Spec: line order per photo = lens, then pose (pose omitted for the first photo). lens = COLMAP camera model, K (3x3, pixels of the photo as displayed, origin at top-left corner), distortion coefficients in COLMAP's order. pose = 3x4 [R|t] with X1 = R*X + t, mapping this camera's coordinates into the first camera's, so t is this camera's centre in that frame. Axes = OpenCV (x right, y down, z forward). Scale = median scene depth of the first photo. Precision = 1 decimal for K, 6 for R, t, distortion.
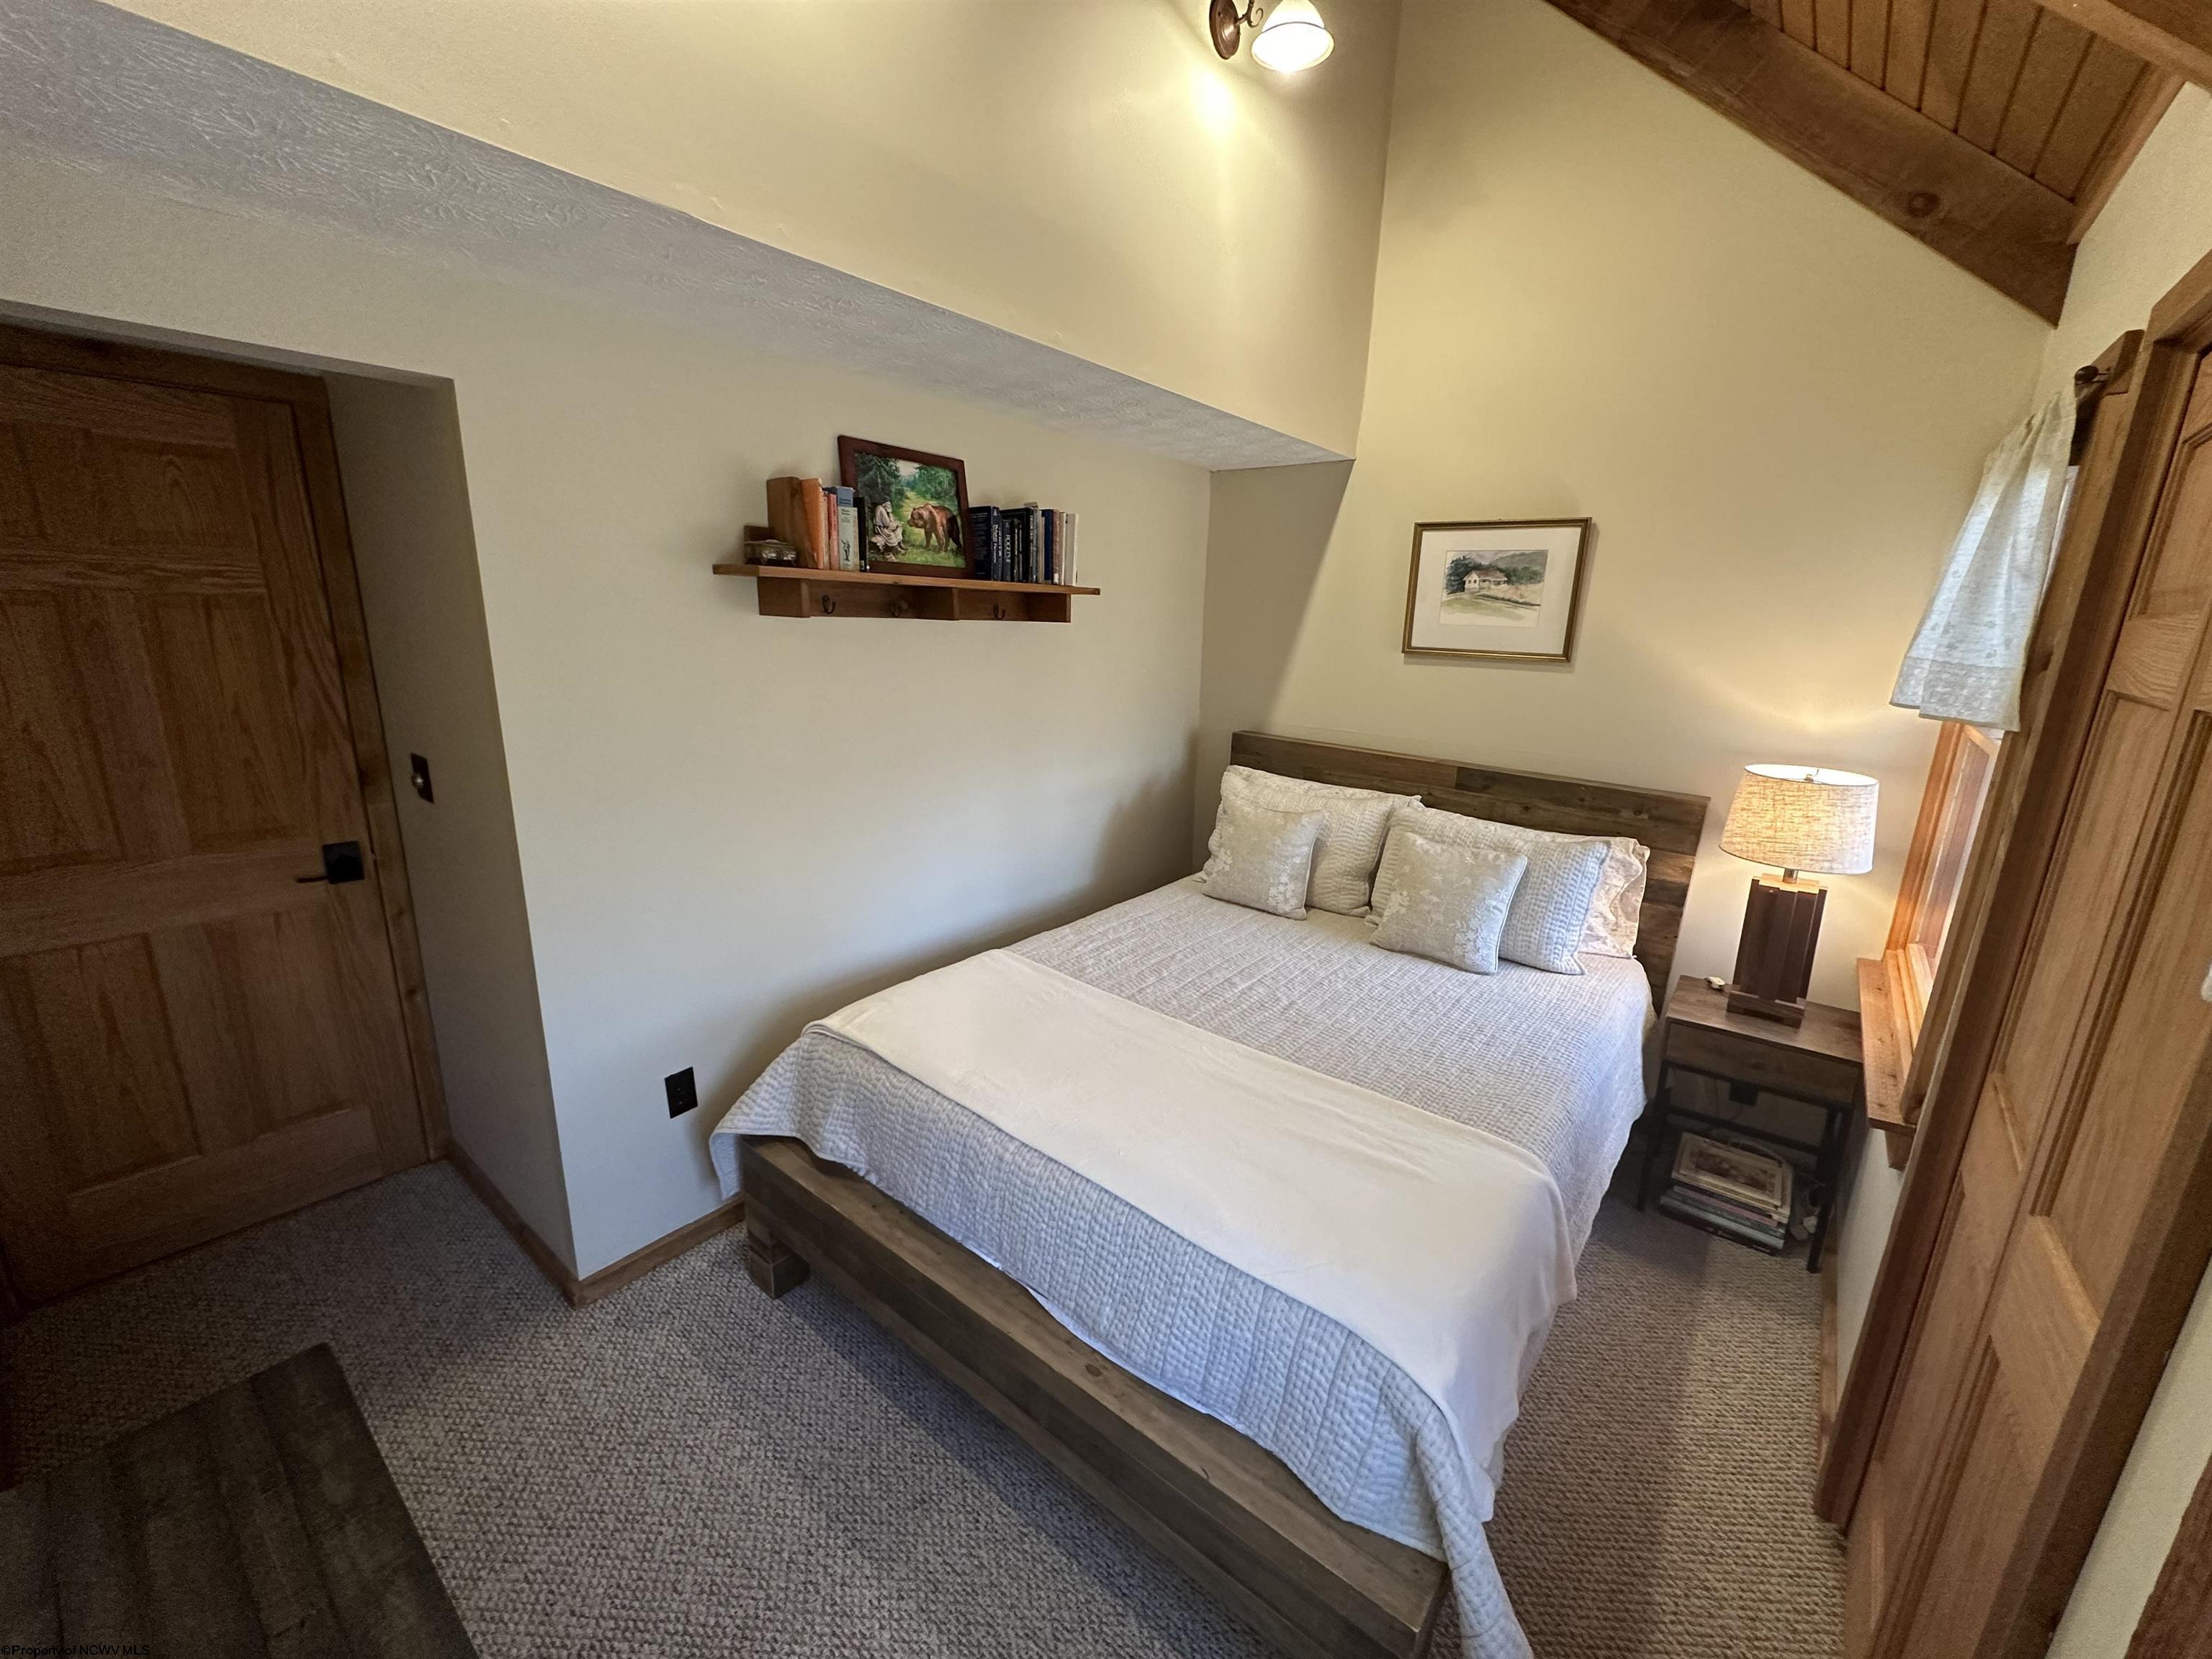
lens RADIAL K [[885.6, 0, 1105.2], [0, 885.6, 828.9], [0, 0, 1]] dist [-0.003184, -0.000445]
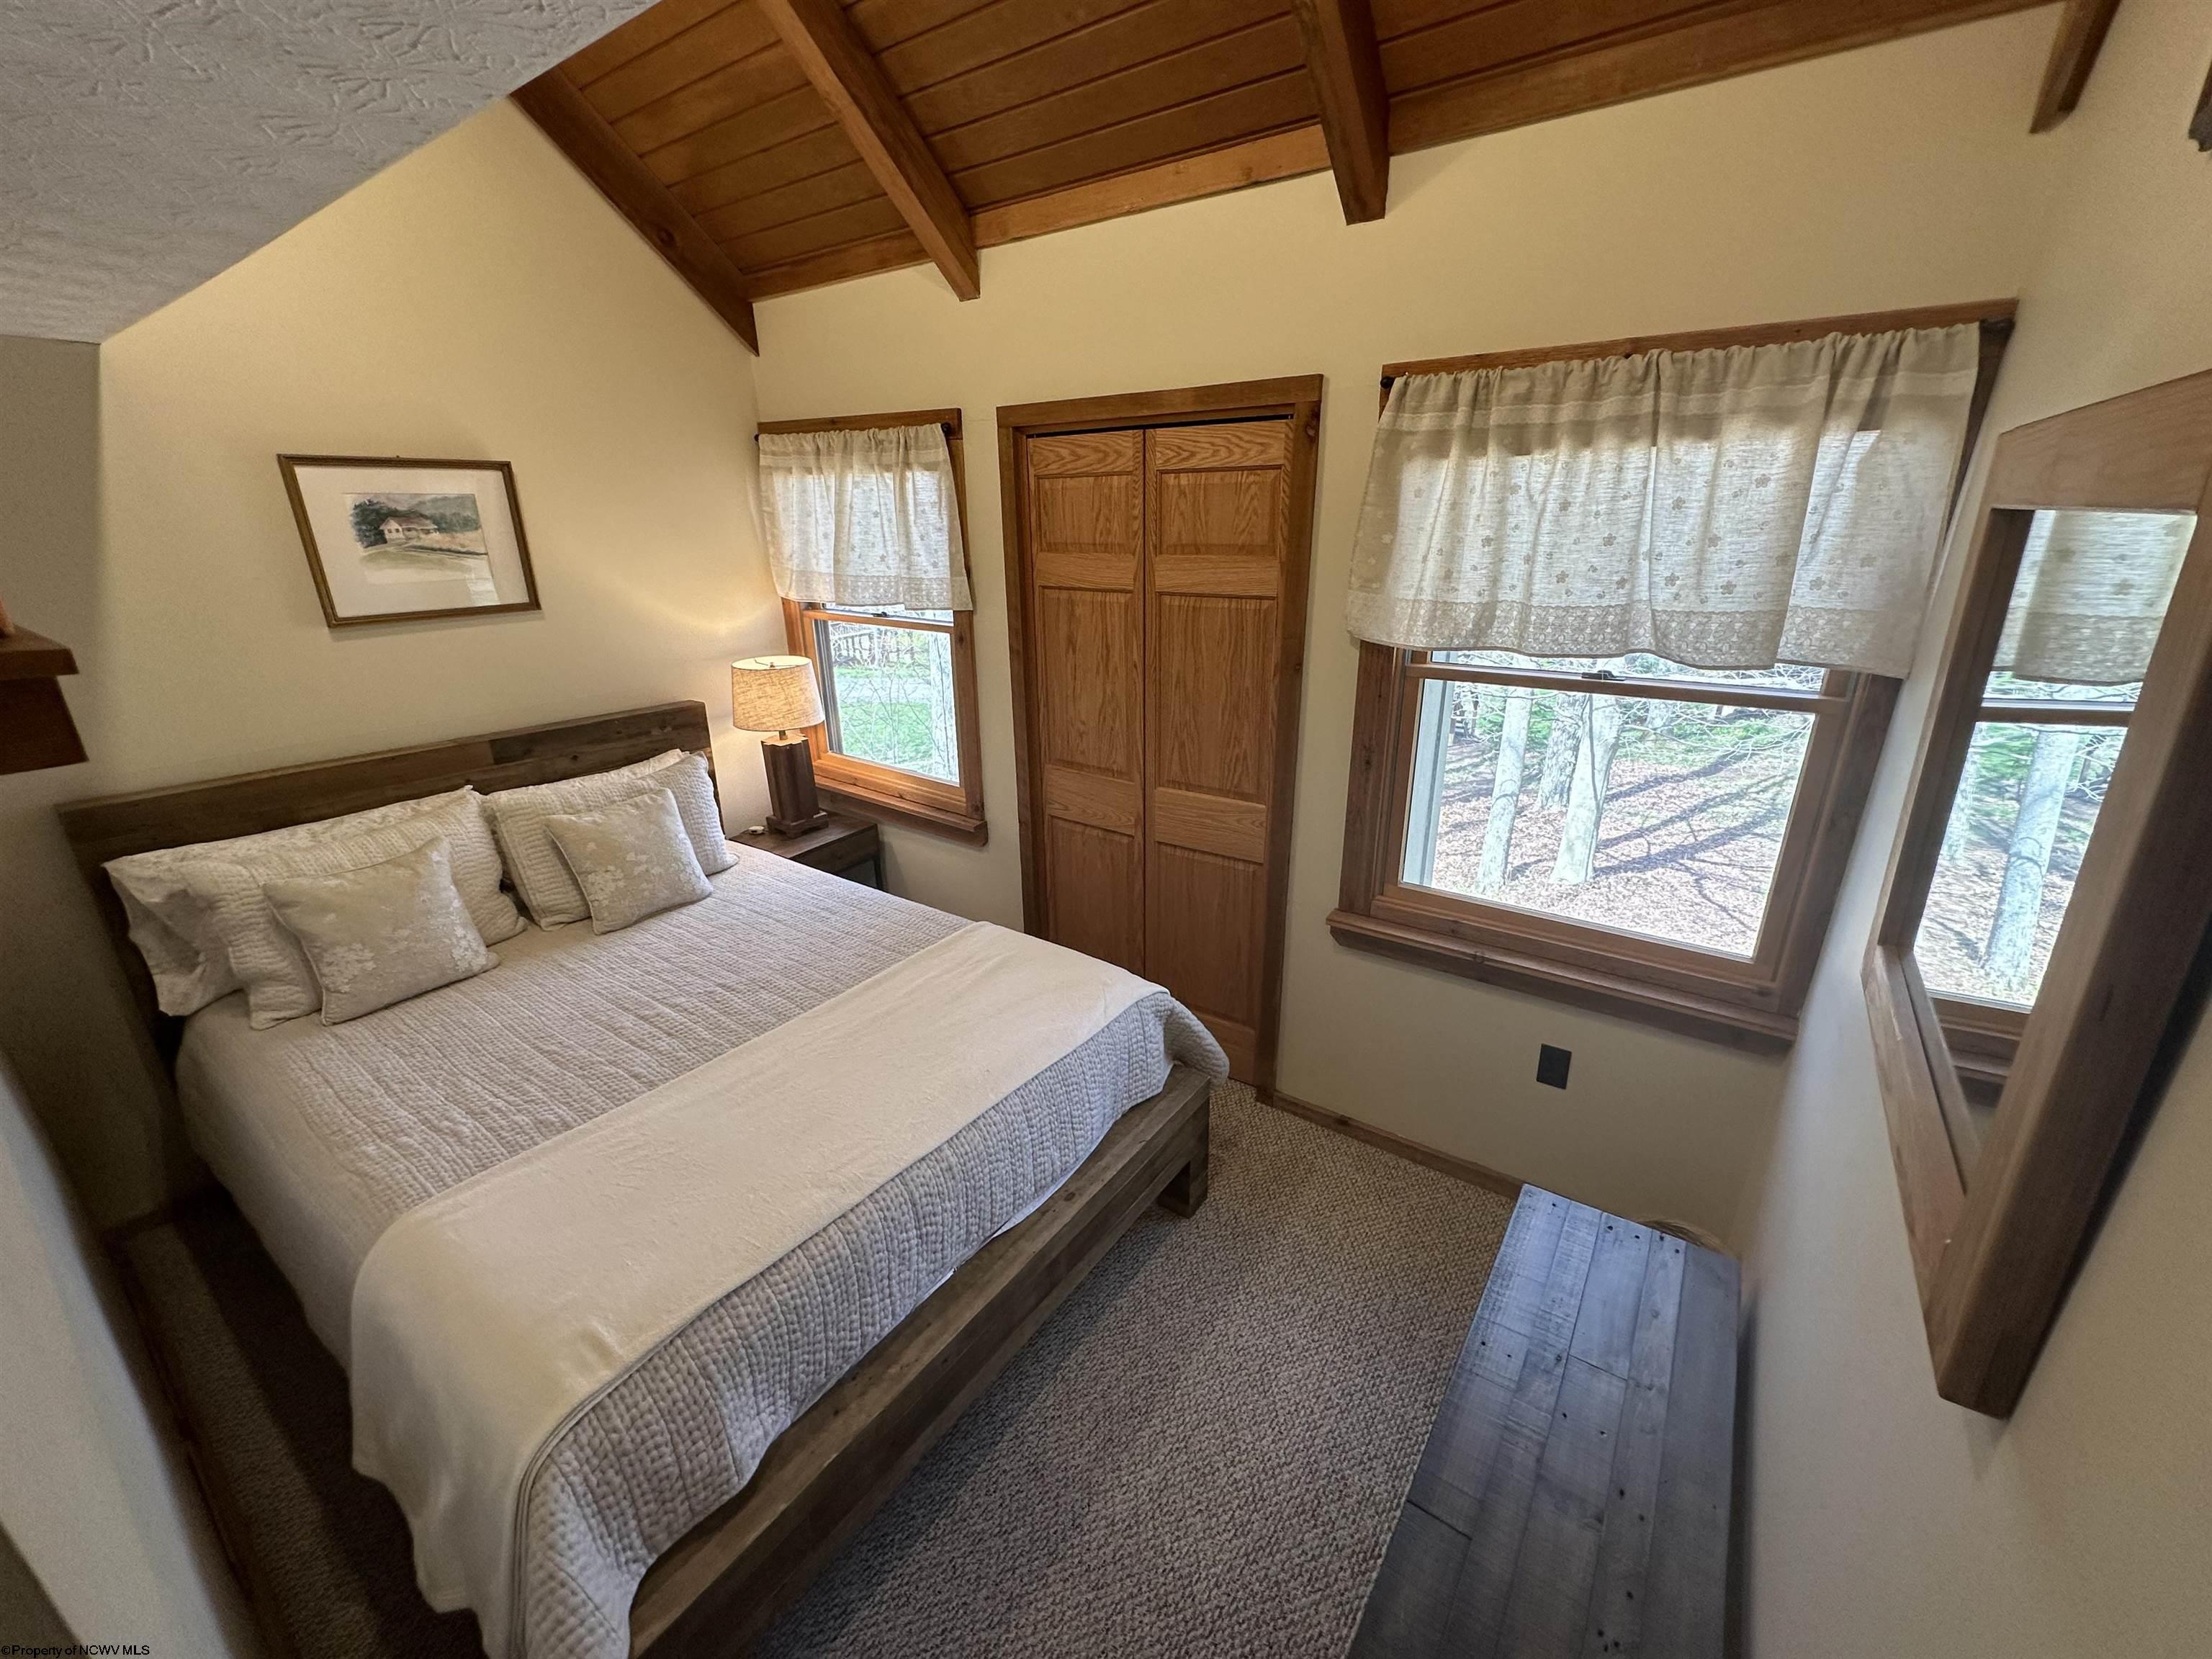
lens RADIAL K [[885.6, 0, 1107.4], [0, 885.6, 826.9], [0, 0, 1]] dist [-0.003184, -0.000445]
pose [[-0.058617, -0.365960, 0.928783, -0.534795], [0.248087, 0.895855, 0.368643, -0.176177], [-0.966963, 0.252028, 0.038278, 0.398618]]
